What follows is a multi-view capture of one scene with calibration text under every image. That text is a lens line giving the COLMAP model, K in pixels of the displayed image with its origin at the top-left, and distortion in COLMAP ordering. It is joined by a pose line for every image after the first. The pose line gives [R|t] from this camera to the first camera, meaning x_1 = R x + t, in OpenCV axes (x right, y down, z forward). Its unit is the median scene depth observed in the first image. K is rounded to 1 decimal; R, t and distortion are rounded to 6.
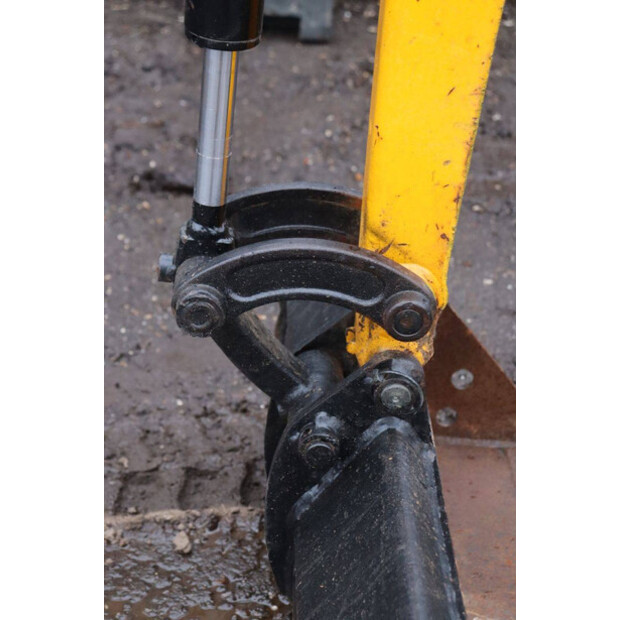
lens RADIAL K [[1447.3, 0, 310.3], [0, 1447.3, 309.4], [0, 0, 1]] dist [0.355170, 0.000000]
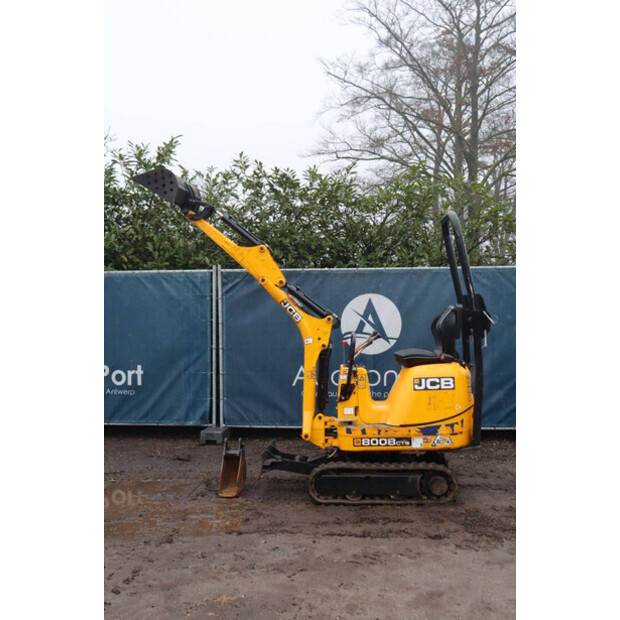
lens RADIAL K [[725.8, 0, 307.3], [0, 725.8, 310.9], [0, 0, 1]] dist [-0.010364, 0.000000]
pose [[0.990126, -0.066104, -0.123618, 0.834247], [-0.002584, 0.873080, -0.487571, 0.838207], [0.140158, 0.483076, 0.864288, -1.832000]]
